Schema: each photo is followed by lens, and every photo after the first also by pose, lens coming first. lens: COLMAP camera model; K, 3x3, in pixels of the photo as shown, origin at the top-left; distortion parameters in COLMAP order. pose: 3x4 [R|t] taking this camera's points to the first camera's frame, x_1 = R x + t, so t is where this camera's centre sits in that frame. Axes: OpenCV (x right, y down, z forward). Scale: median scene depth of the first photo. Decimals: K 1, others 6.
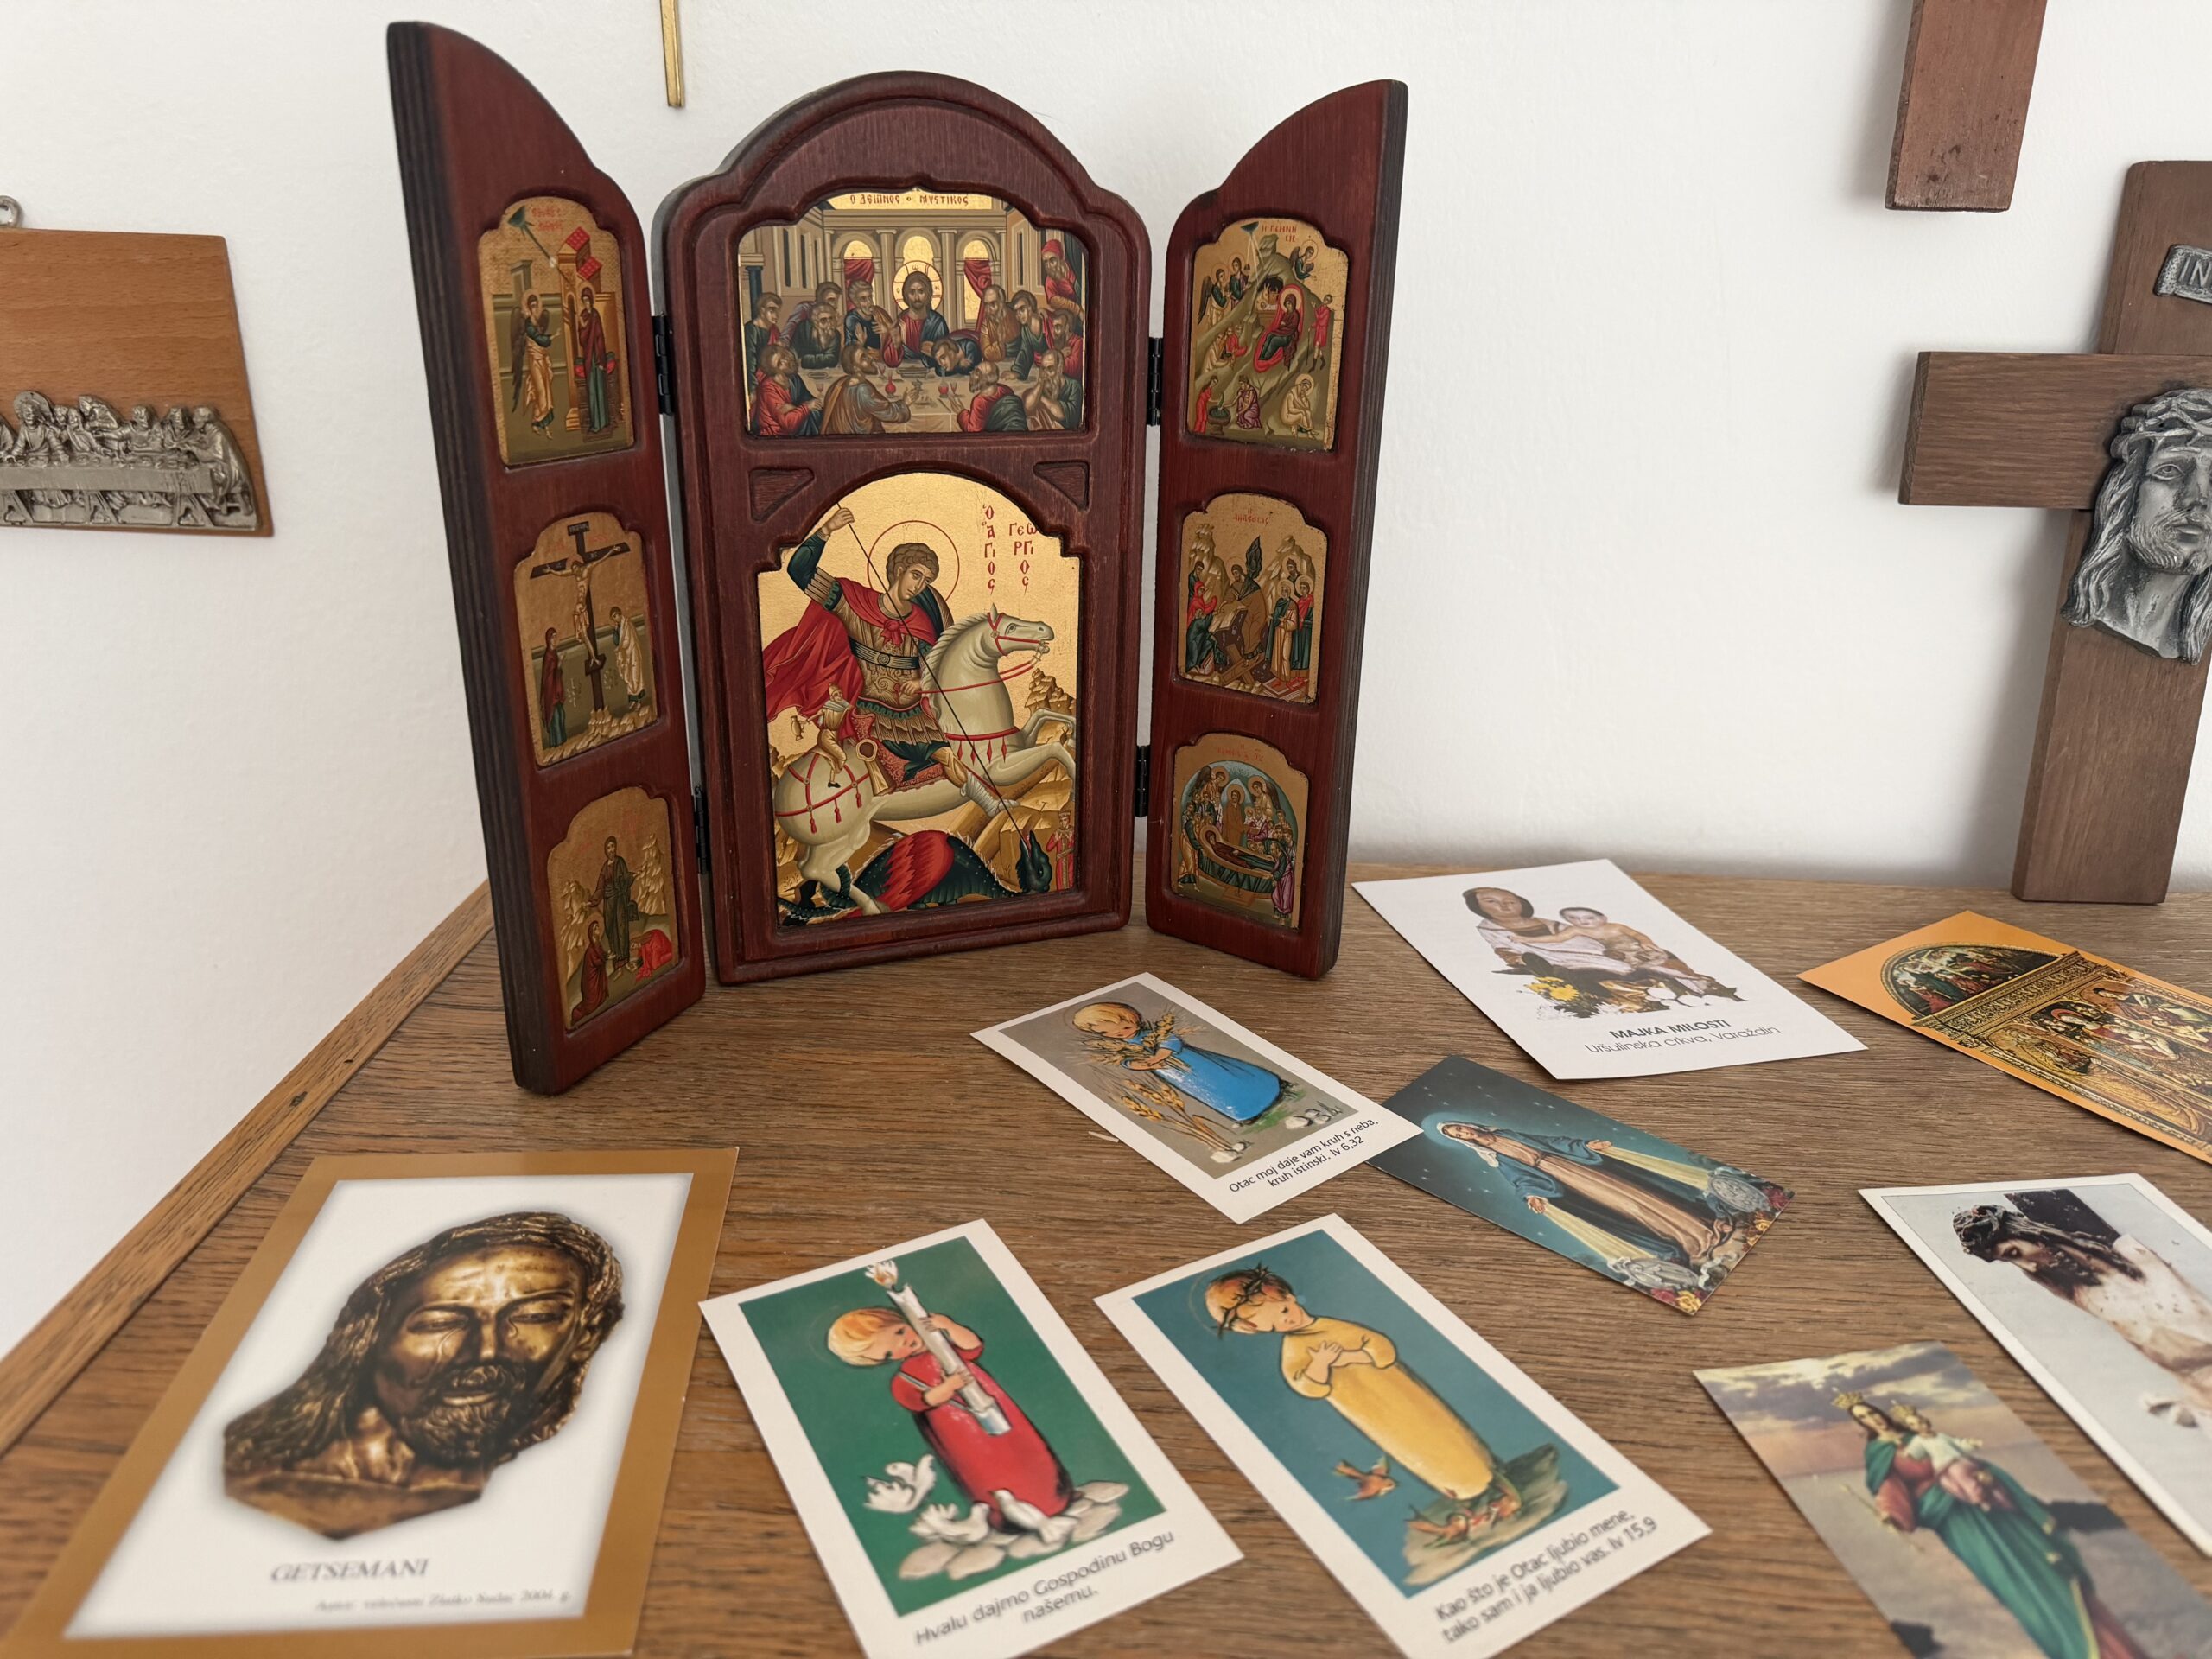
lens RADIAL K [[1539.0, 0, 1103.0], [0, 1539.0, 852.2], [0, 0, 1]] dist [0.023797, -0.049547]
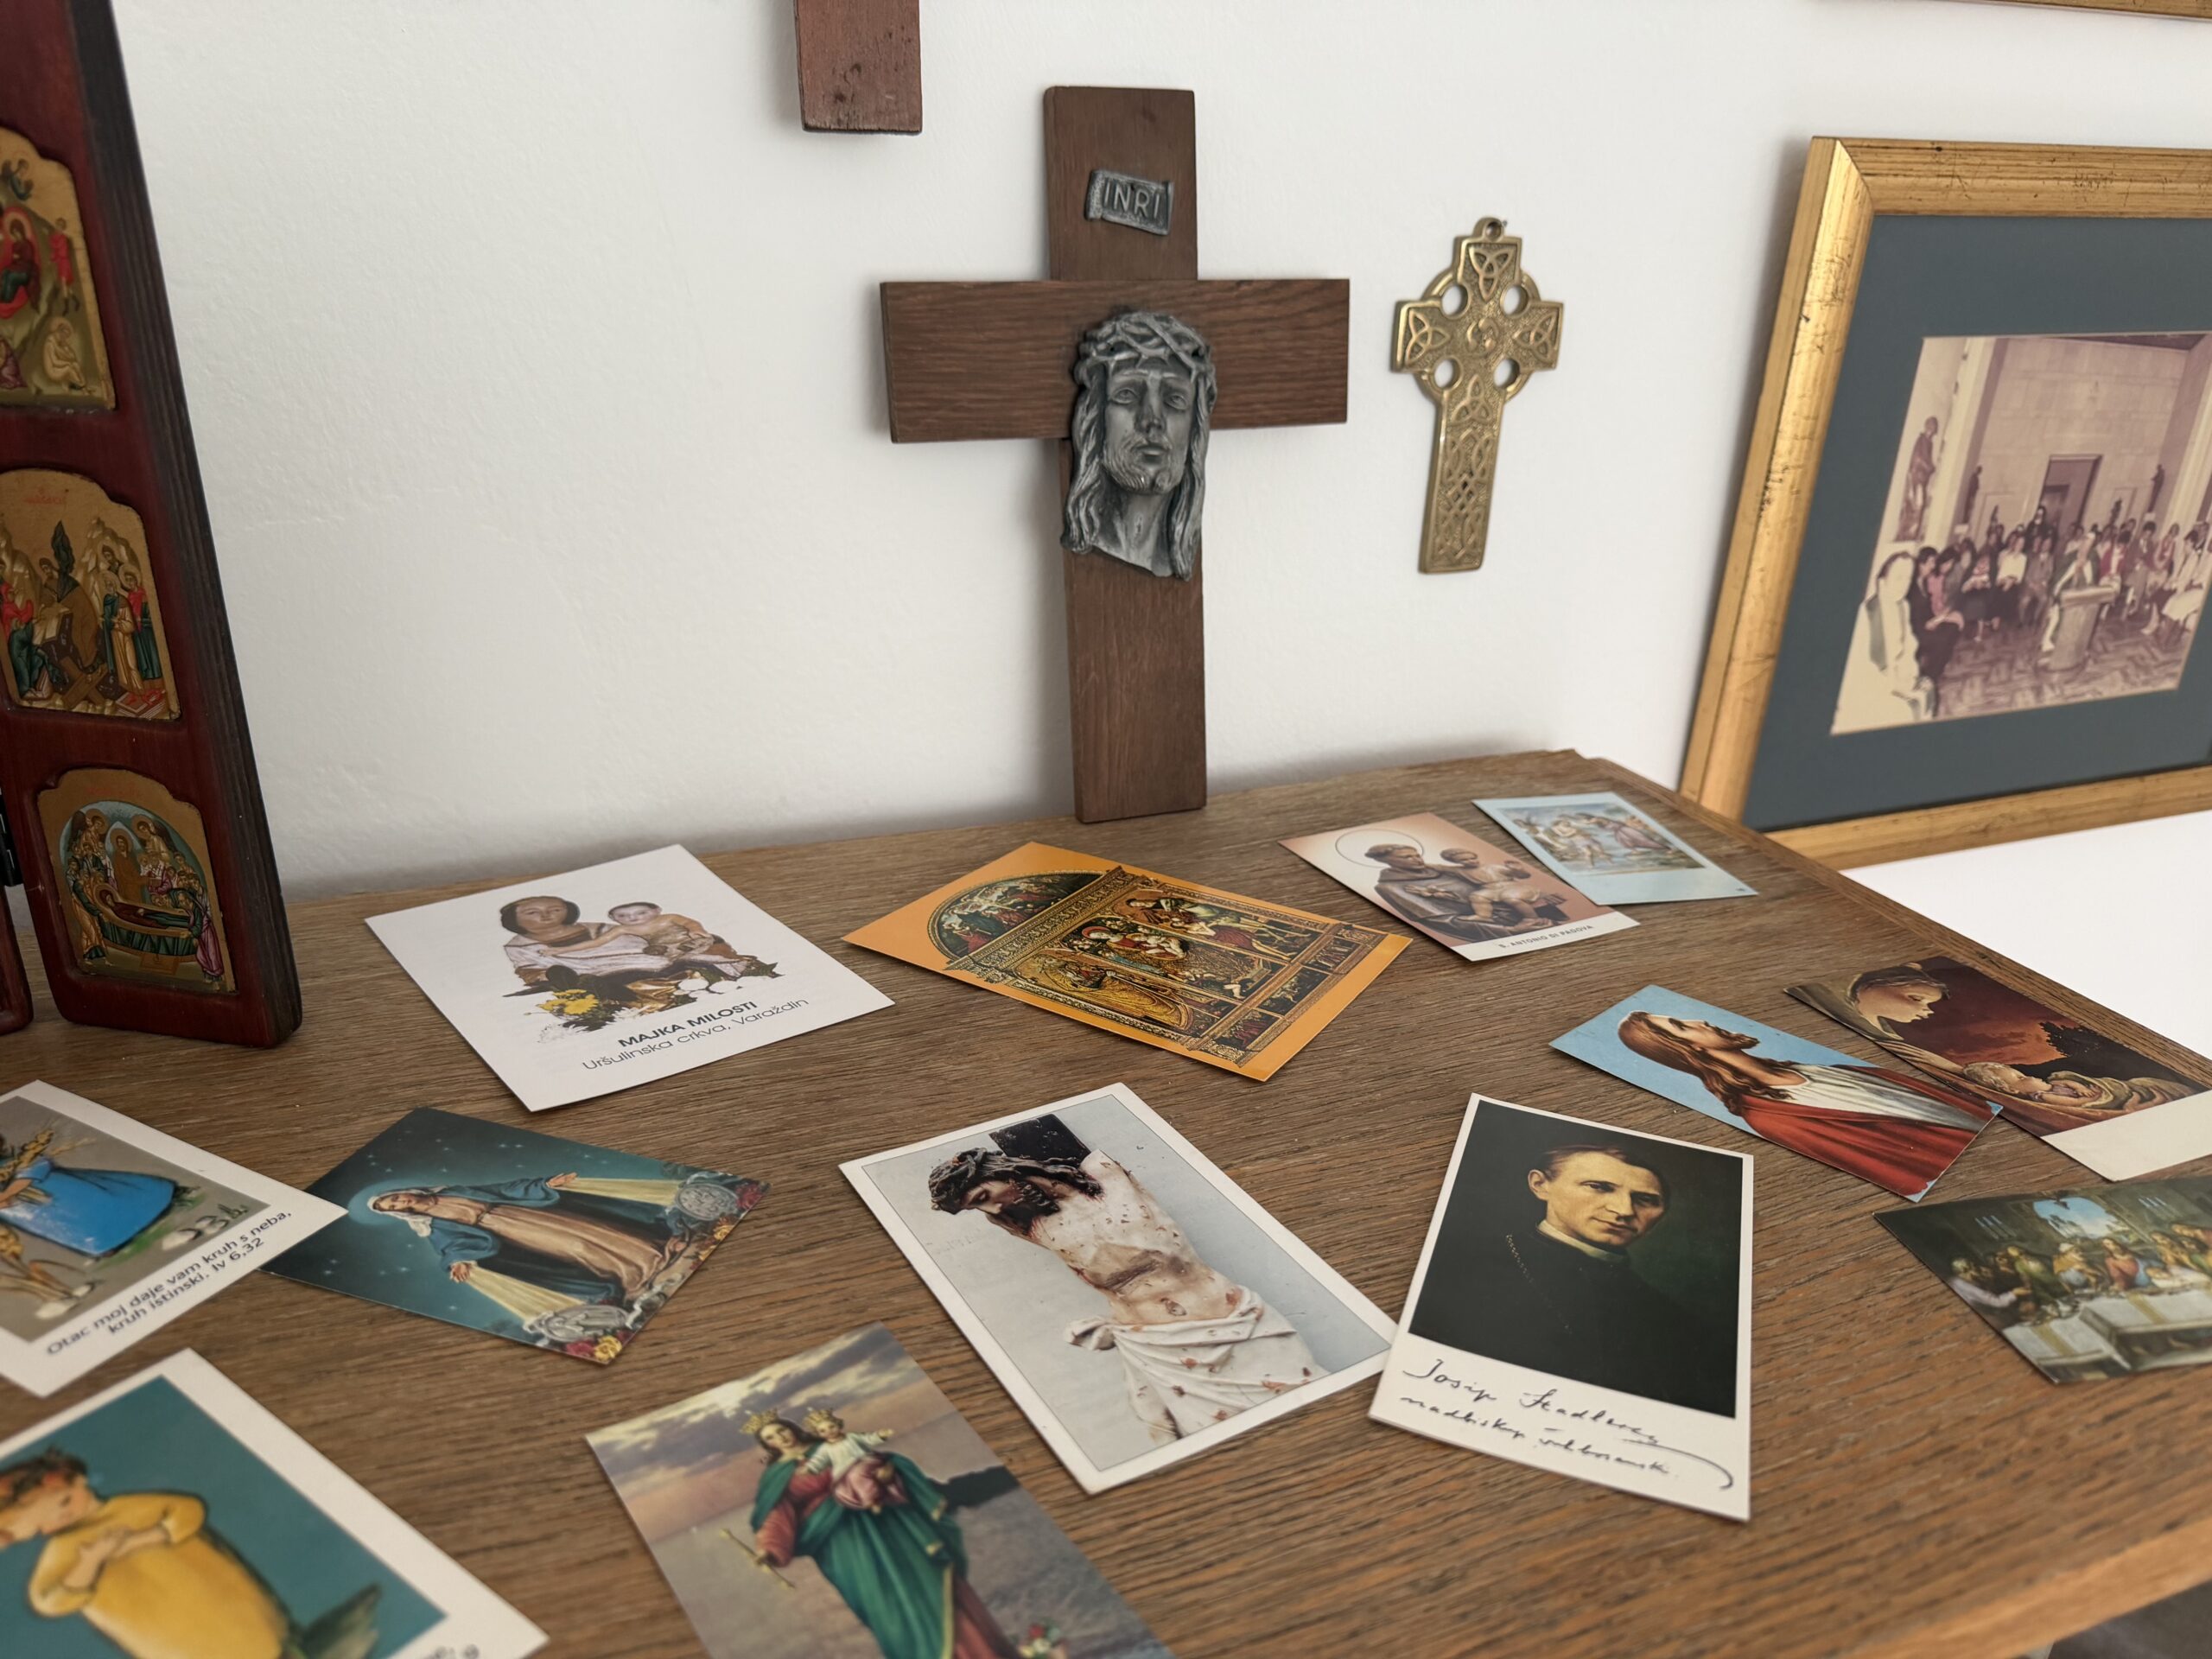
lens RADIAL K [[1516.0, 0, 1098.7], [0, 1516.0, 873.1], [0, 0, 1]] dist [0.053934, -0.115161]
pose [[0.911927, -0.159587, 0.378050, 0.258995], [0.152222, 0.987106, 0.049501, 0.018216], [-0.381075, 0.012406, 0.924461, 0.068846]]
